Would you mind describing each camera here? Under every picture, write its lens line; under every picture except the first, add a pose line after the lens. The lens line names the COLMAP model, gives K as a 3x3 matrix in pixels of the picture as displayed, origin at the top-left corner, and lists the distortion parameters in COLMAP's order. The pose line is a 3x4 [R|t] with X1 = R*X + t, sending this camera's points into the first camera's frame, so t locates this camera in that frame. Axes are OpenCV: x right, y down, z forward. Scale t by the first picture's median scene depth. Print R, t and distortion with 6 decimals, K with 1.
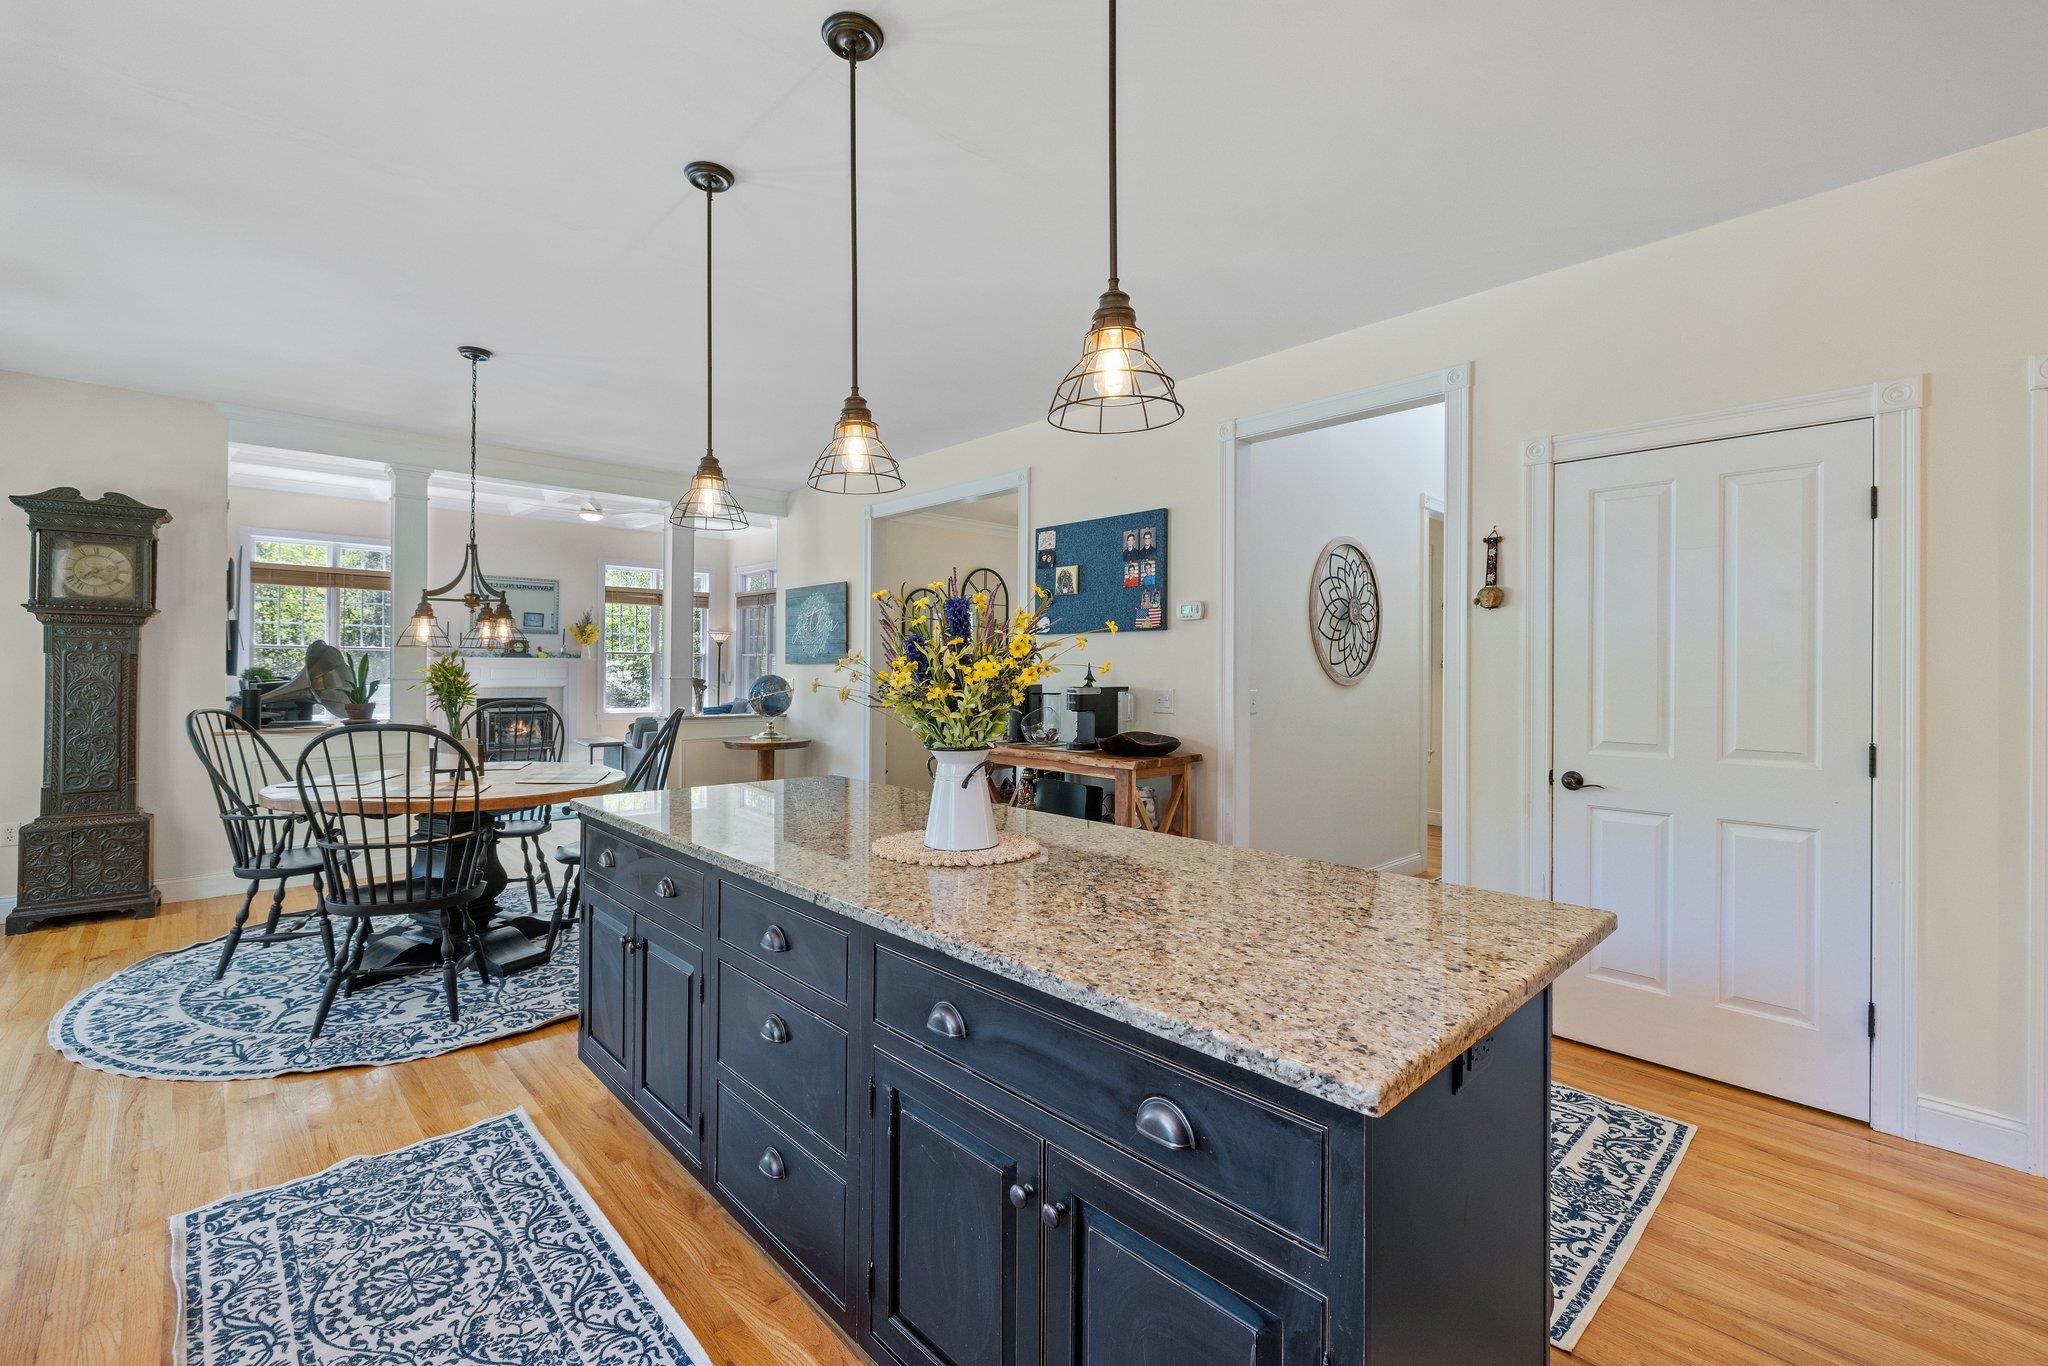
lens RADIAL K [[860.1, 0, 1017.4], [0, 860.1, 661.5], [0, 0, 1]] dist [-0.001796, -0.017940]
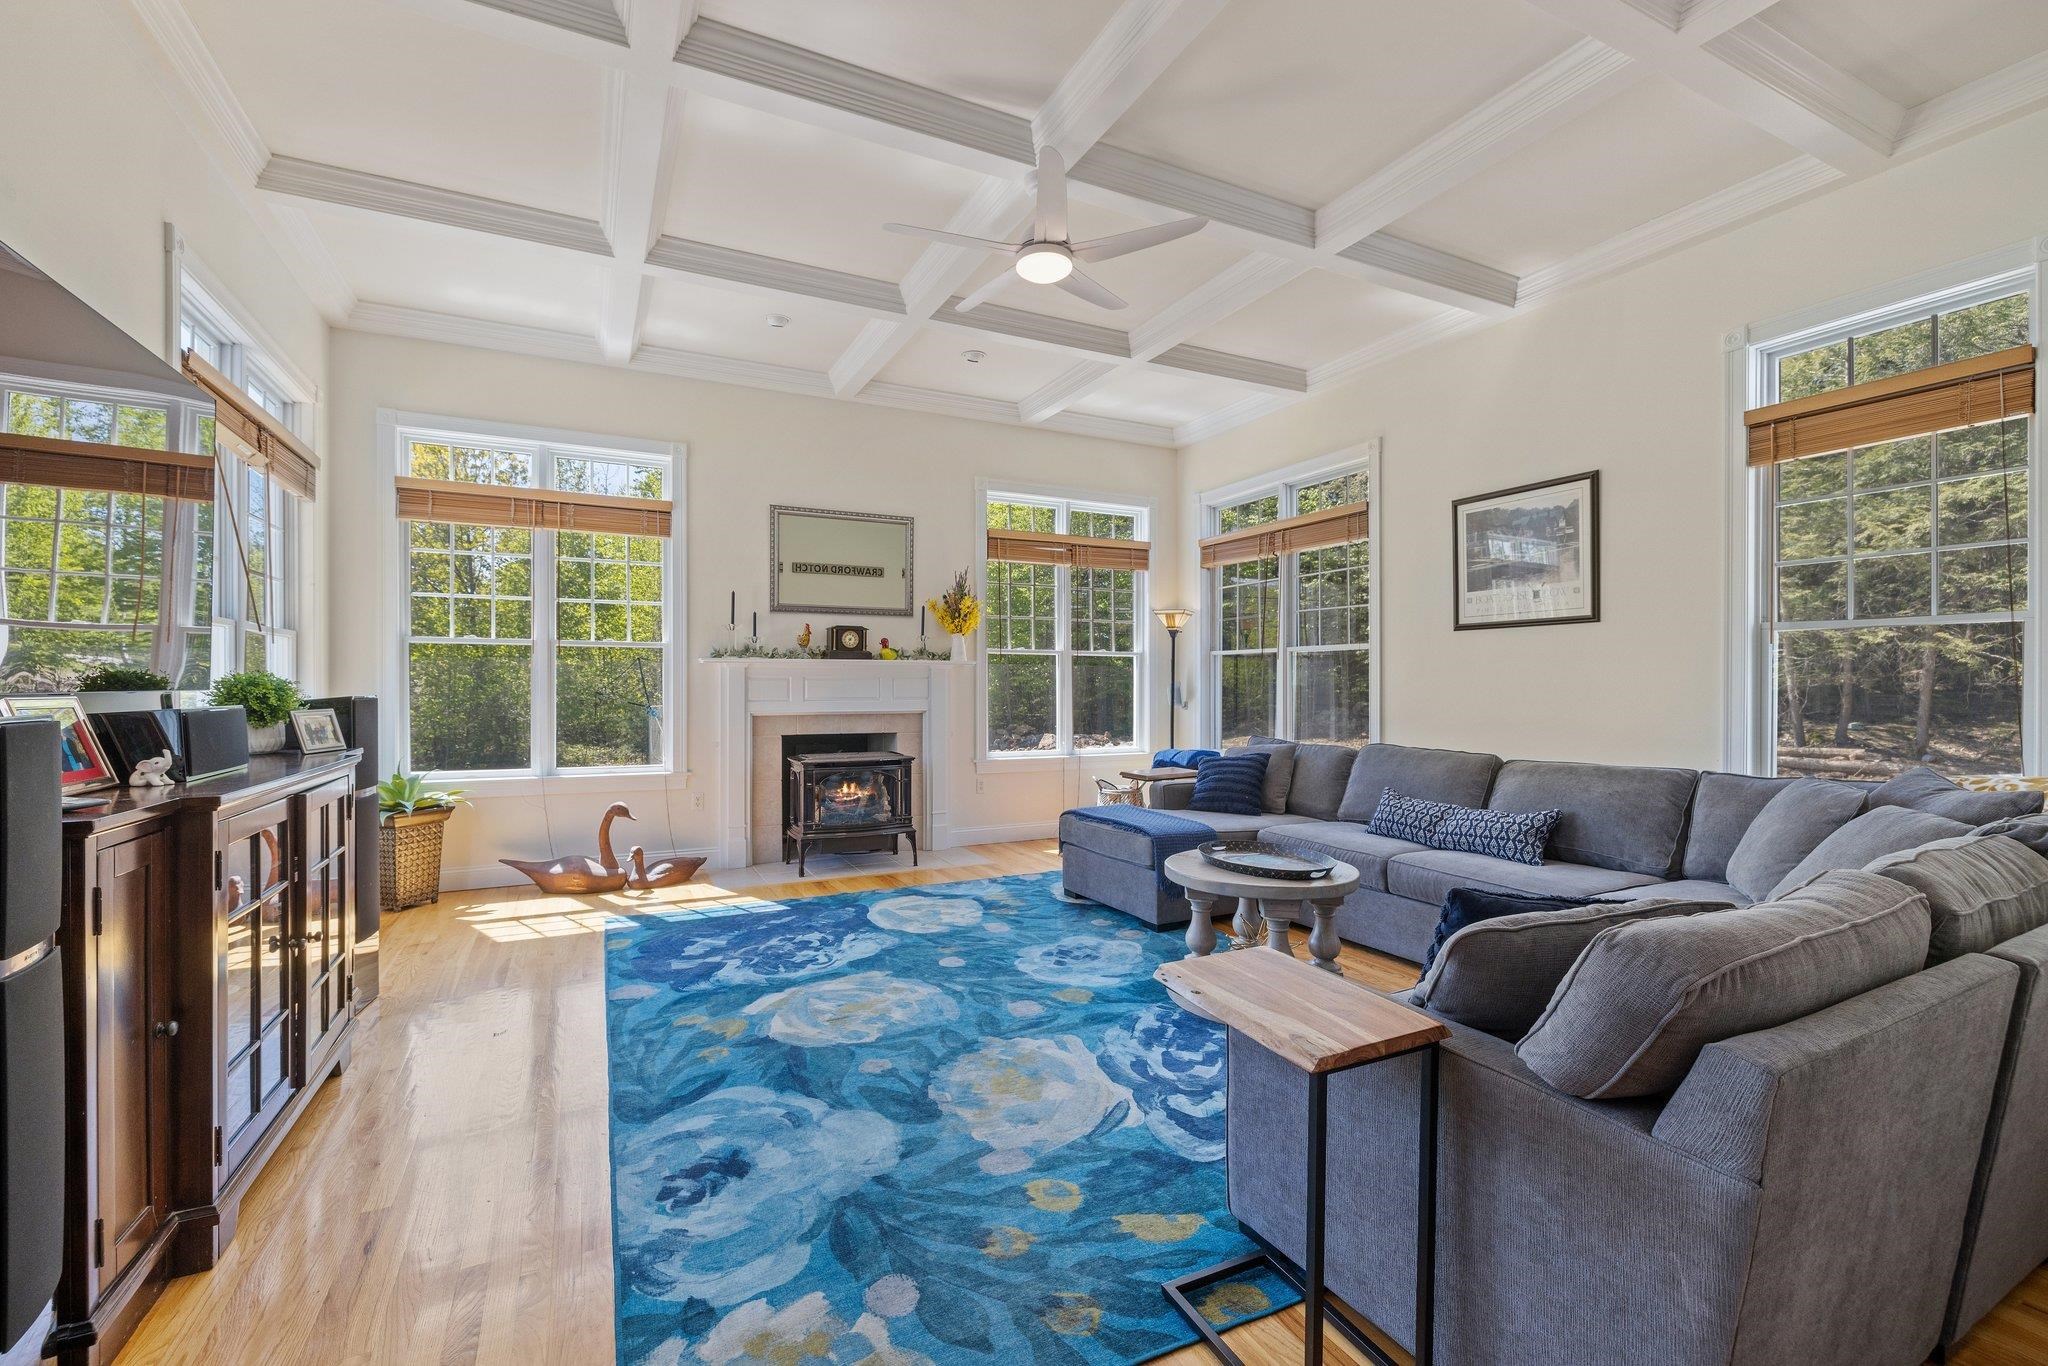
lens RADIAL K [[857.0, 0, 1011.0], [0, 857.0, 683.2], [0, 0, 1]] dist [-0.000597, 0.000052]
pose [[0.952907, -0.008923, -0.303131, -0.376680], [0.011209, 0.999920, 0.005803, 0.009734], [0.303055, -0.008927, 0.952931, 0.605001]]
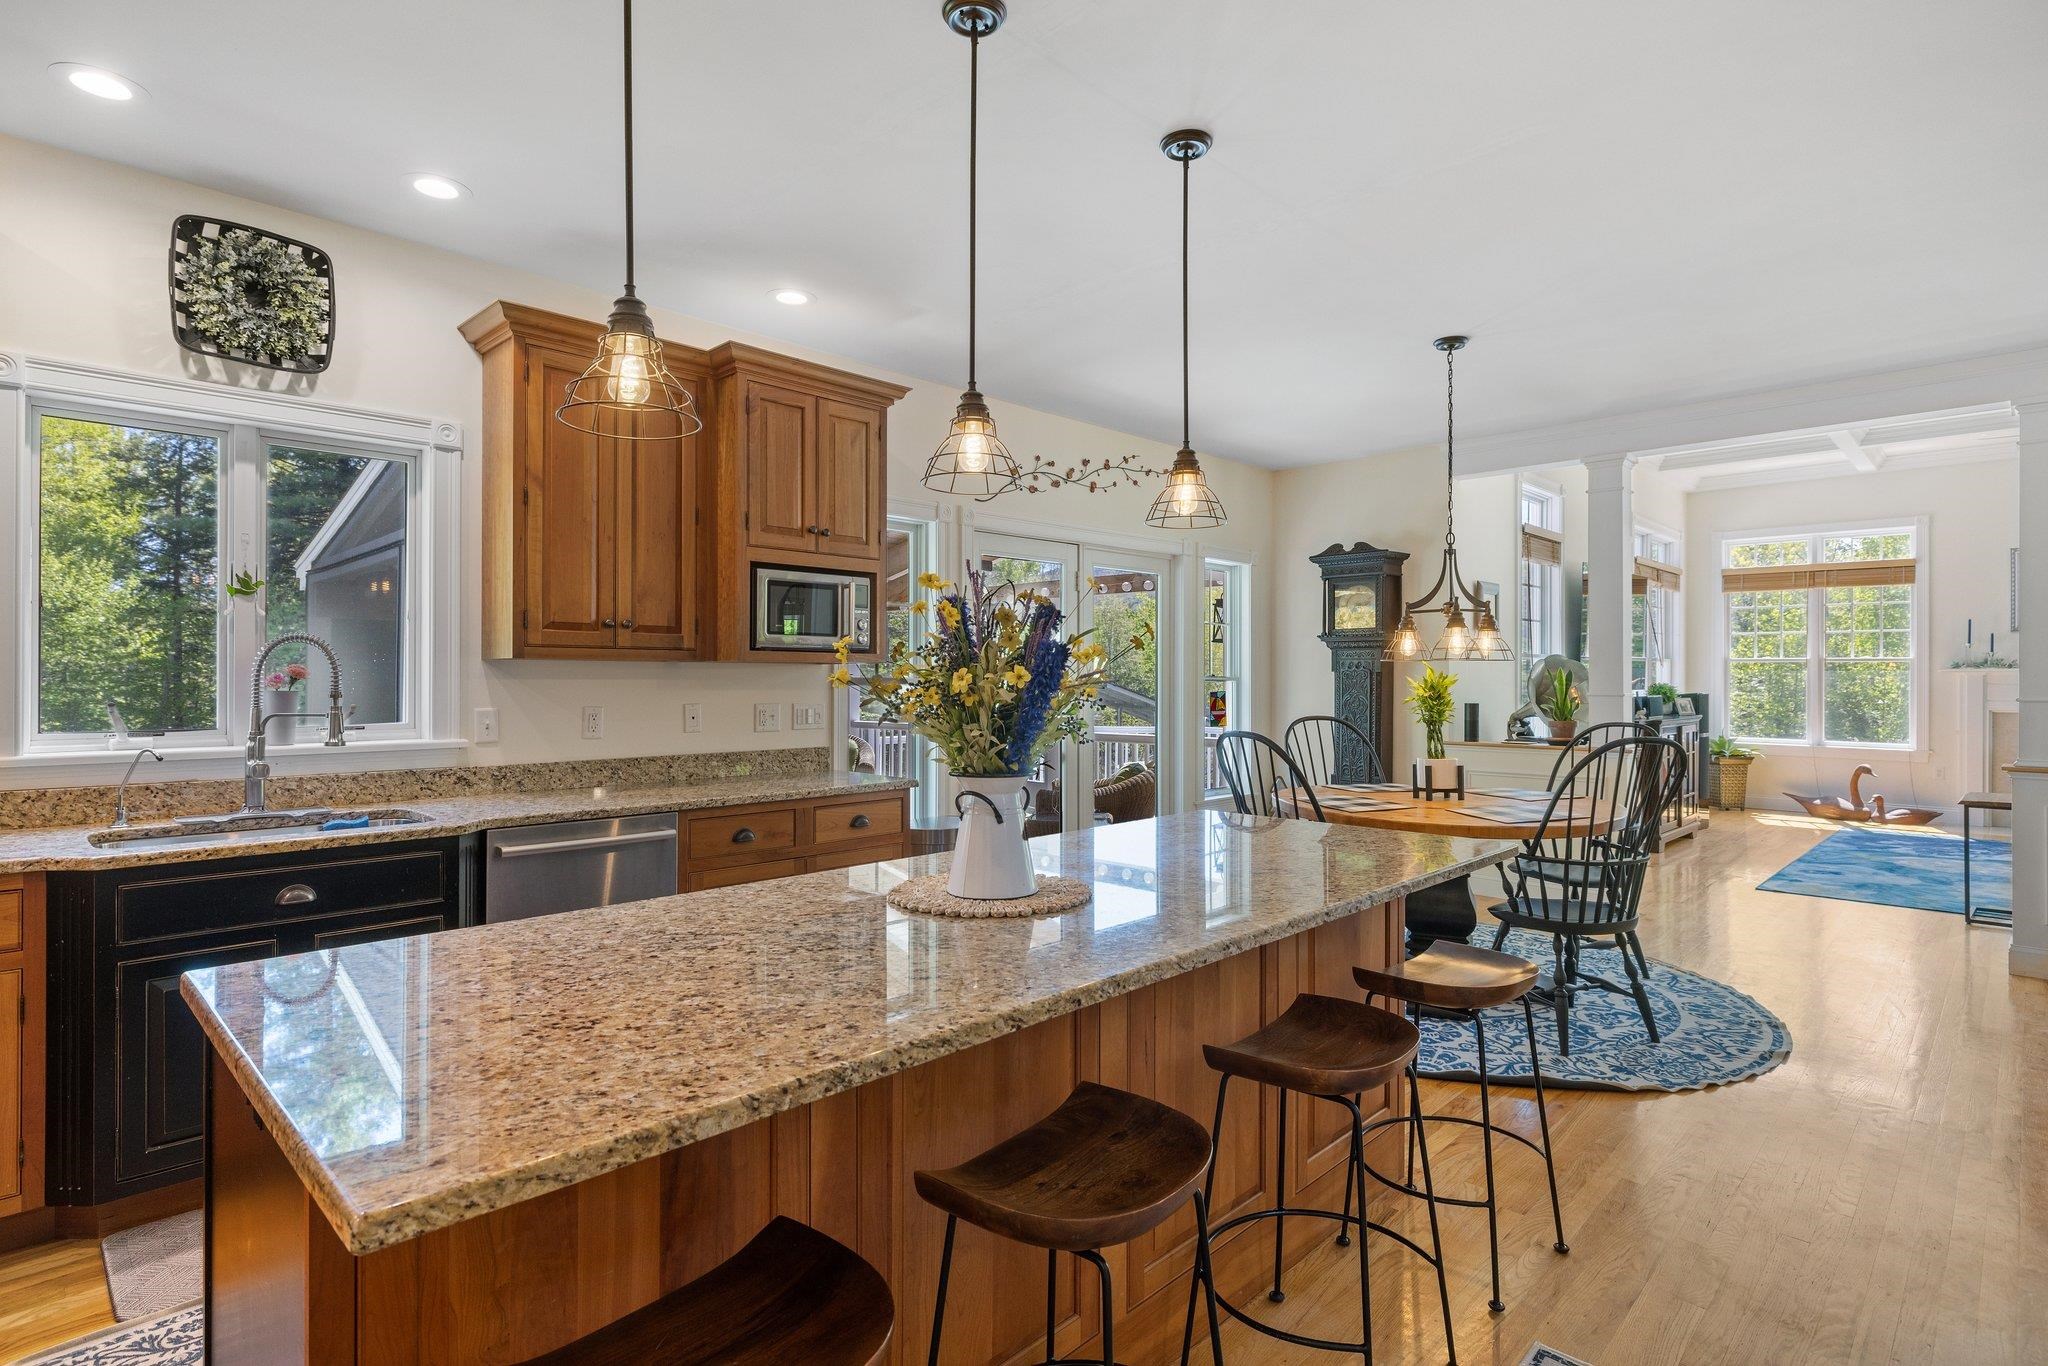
lens RADIAL K [[1033.1, 0, 1024.0], [0, 1033.1, 683.0], [0, 0, 1]] dist [0.013053, 0.000274]
pose [[0.030765, -0.003387, -0.999521, 0.195936], [0.008767, 0.999957, -0.003119, 0.002512], [0.999488, -0.008667, 0.030793, 0.208746]]
